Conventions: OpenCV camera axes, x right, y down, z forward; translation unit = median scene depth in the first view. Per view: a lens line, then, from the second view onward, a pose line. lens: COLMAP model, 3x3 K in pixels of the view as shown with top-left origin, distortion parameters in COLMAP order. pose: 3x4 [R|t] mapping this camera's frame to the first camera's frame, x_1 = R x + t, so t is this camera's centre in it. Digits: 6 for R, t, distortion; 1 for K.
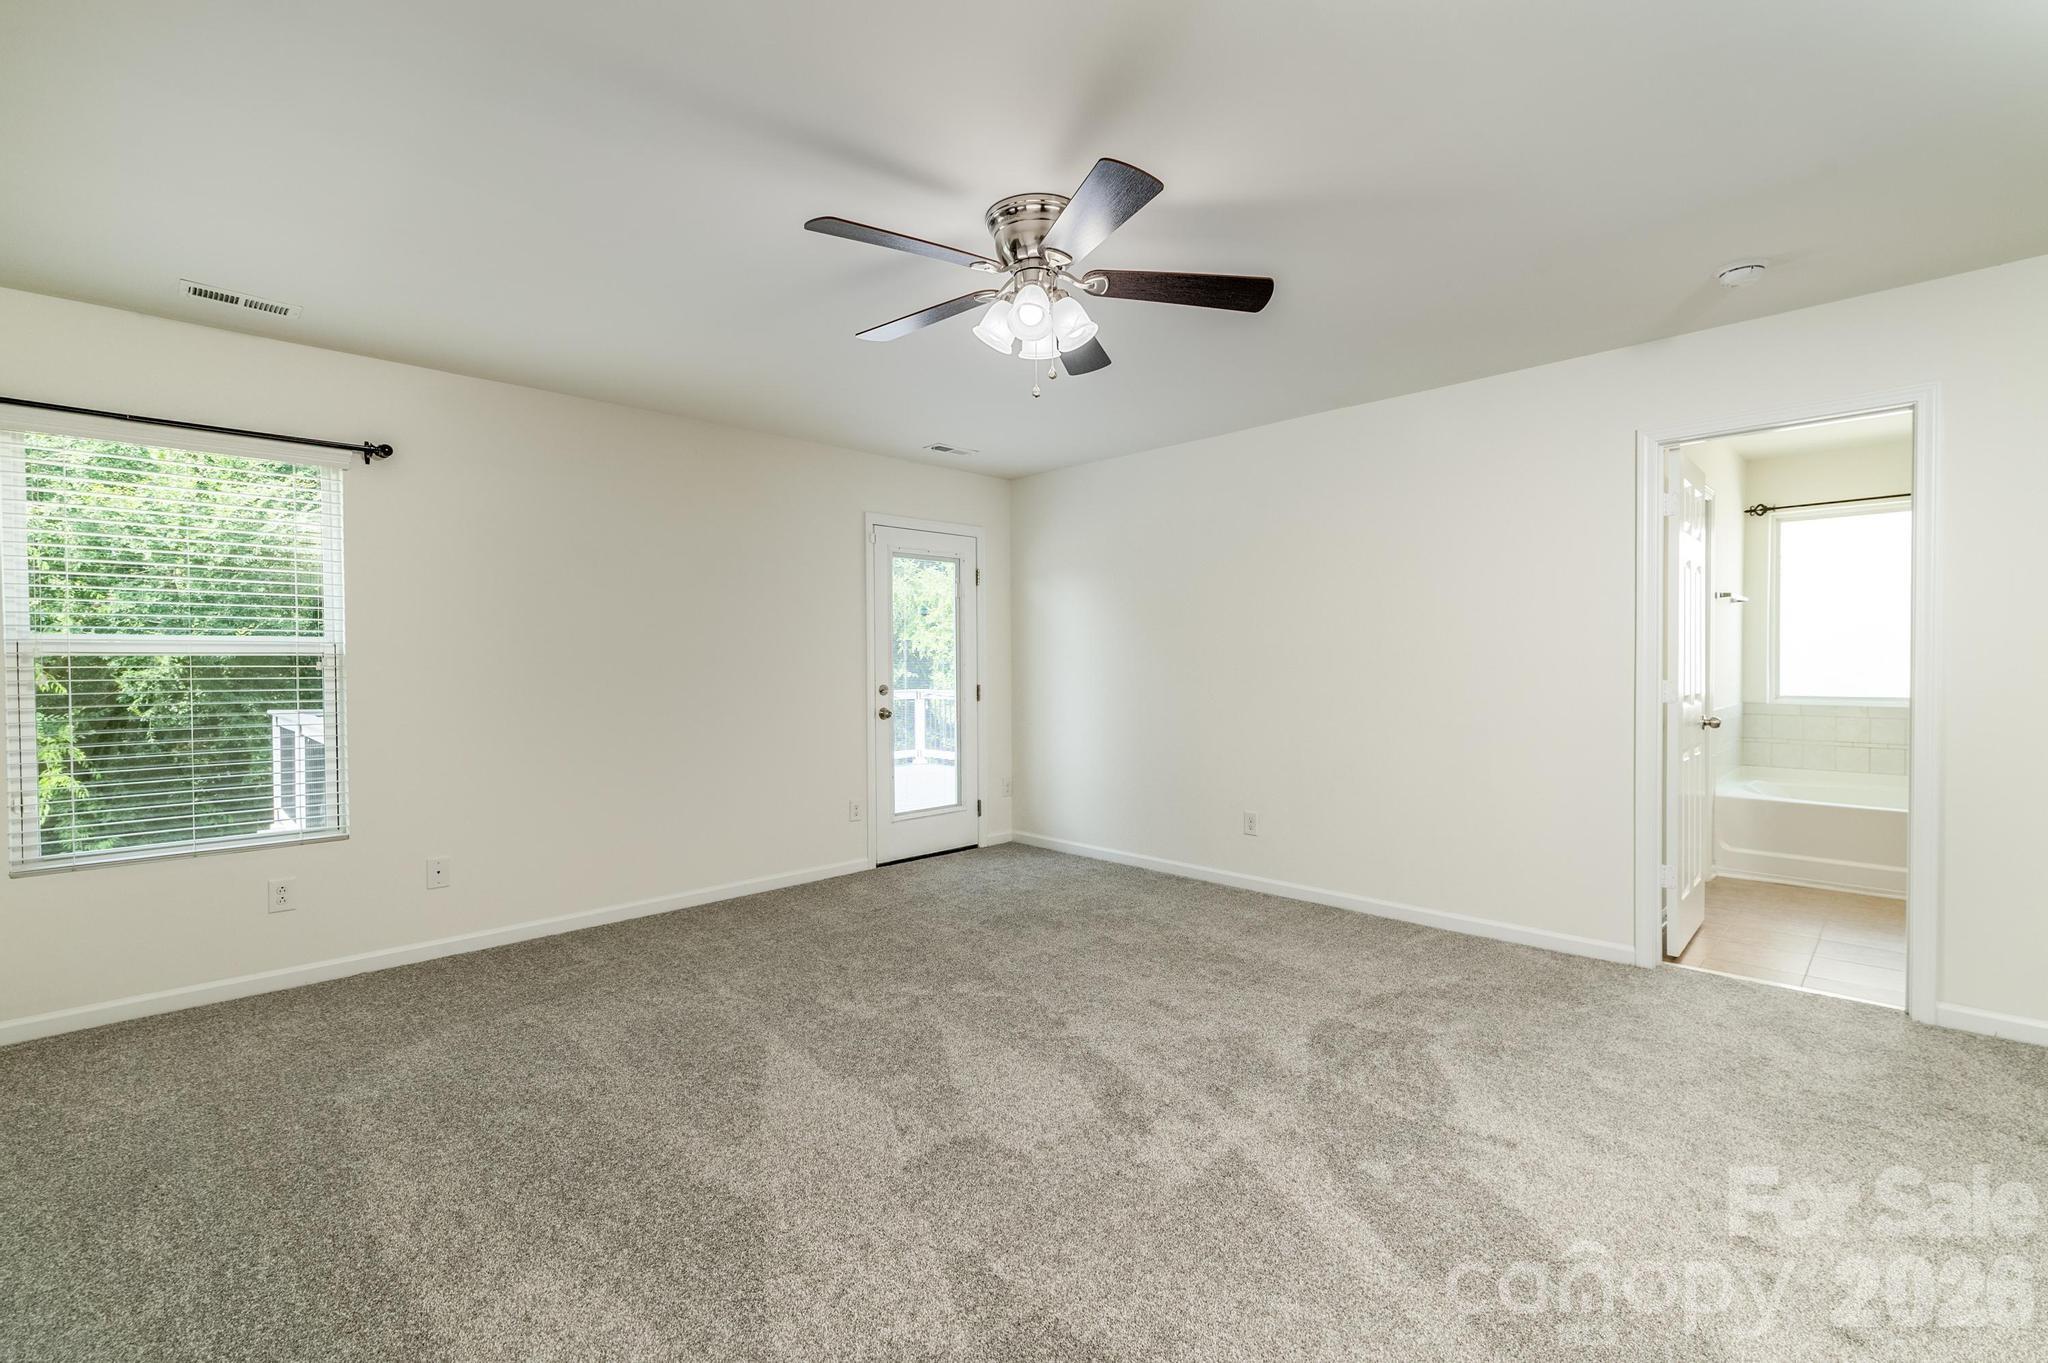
lens RADIAL K [[902.7, 0, 1027.6], [0, 902.7, 673.2], [0, 0, 1]] dist [-0.000057, 0.000718]
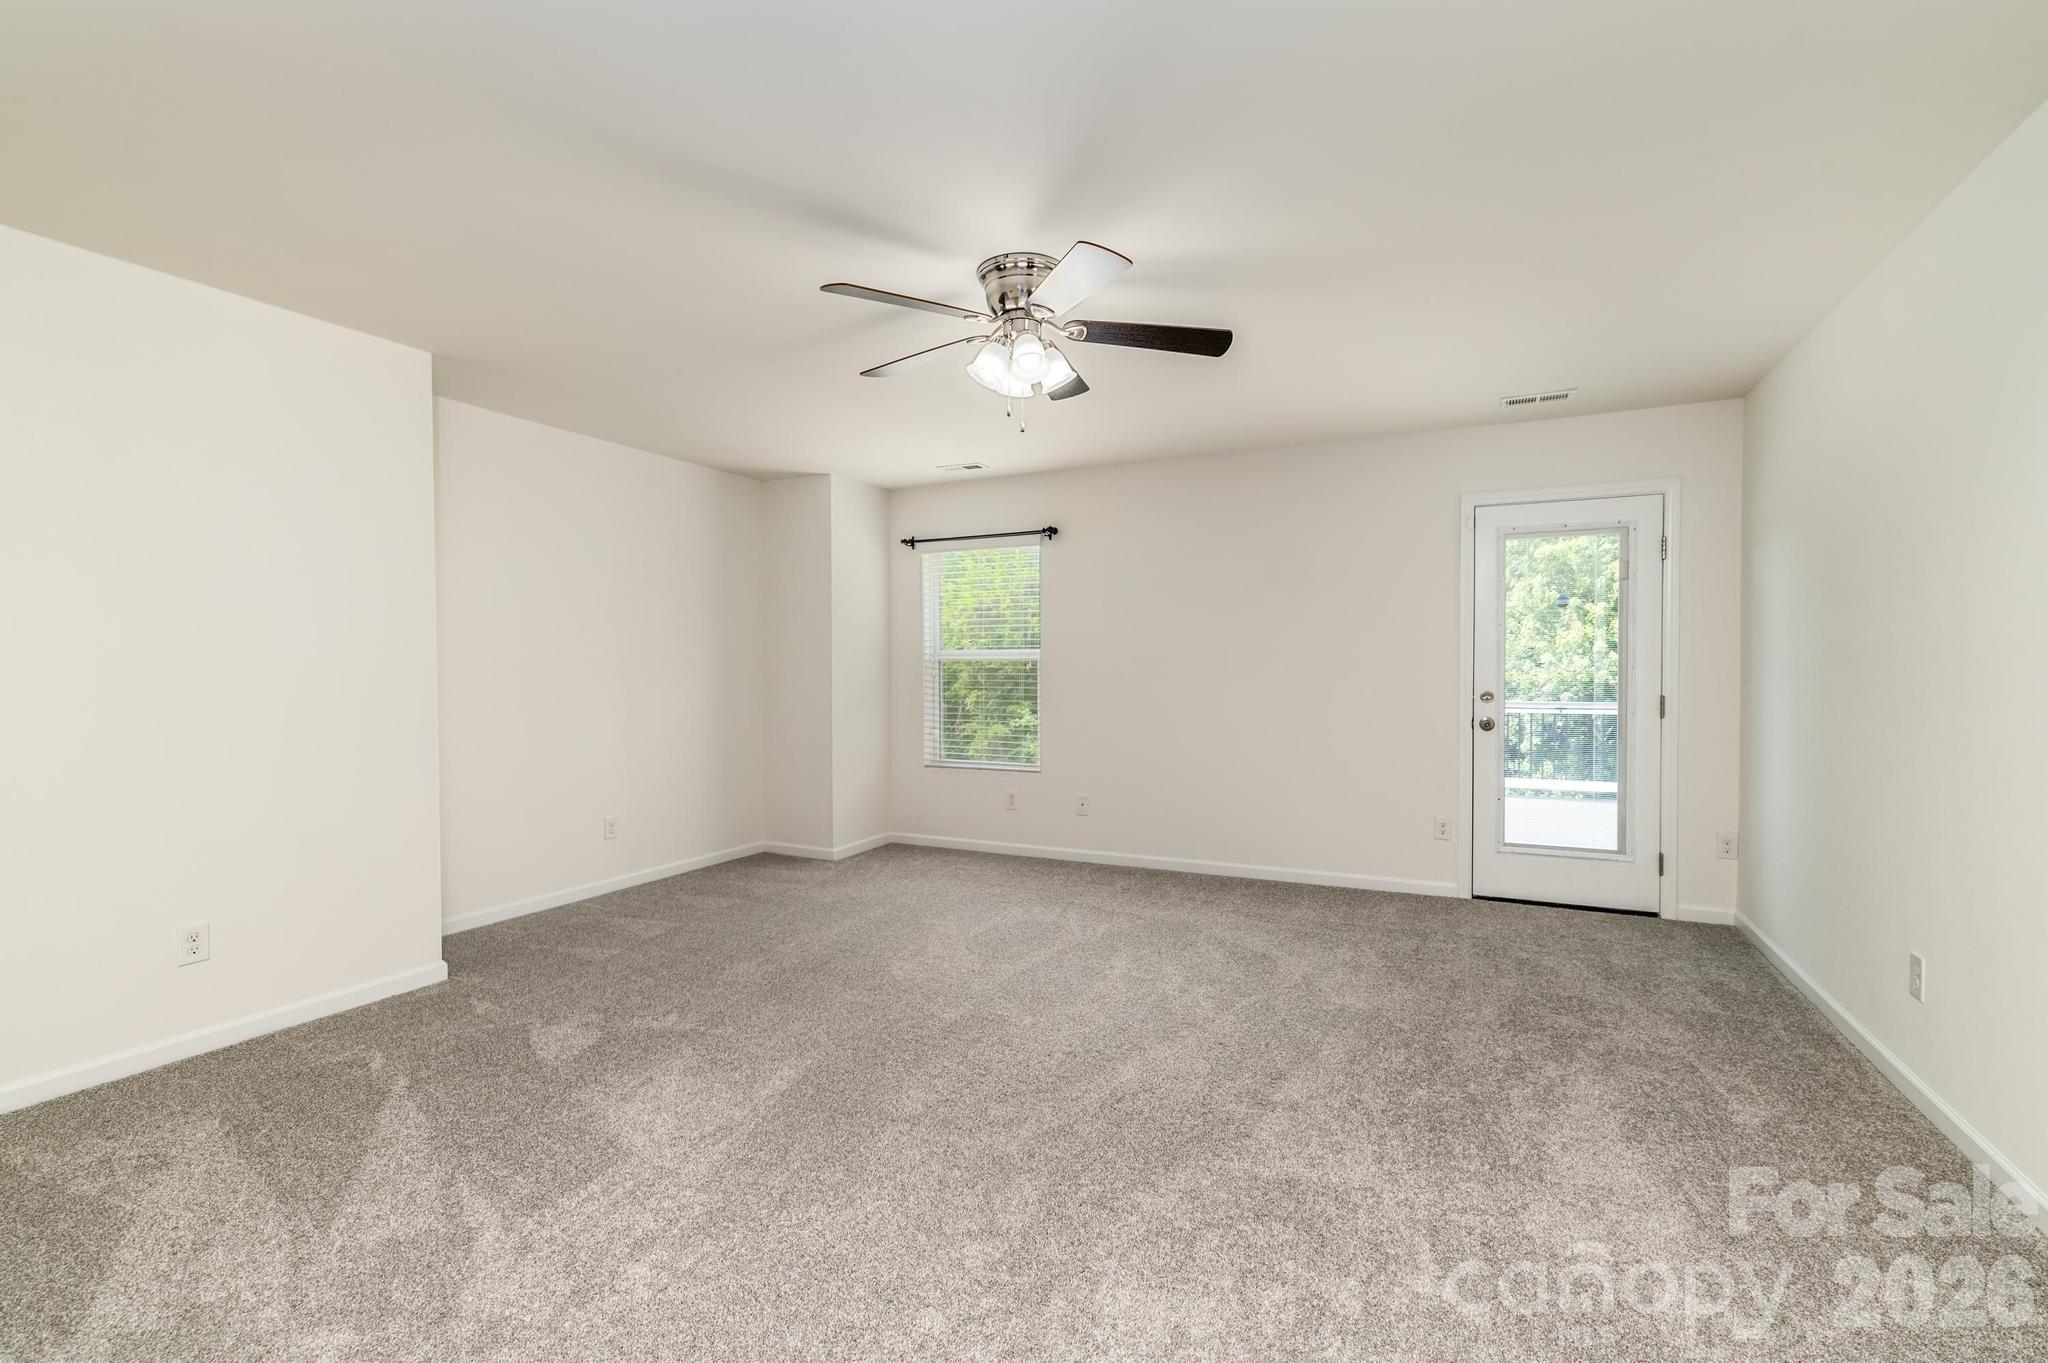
lens RADIAL K [[886.6, 0, 1030.9], [0, 886.6, 677.3], [0, 0, 1]] dist [-0.002724, 0.000272]
pose [[0.323093, 0.014490, -0.946256, 0.598552], [-0.010187, 0.999878, 0.011833, -0.006363], [0.946312, 0.005816, 0.323201, 0.373971]]
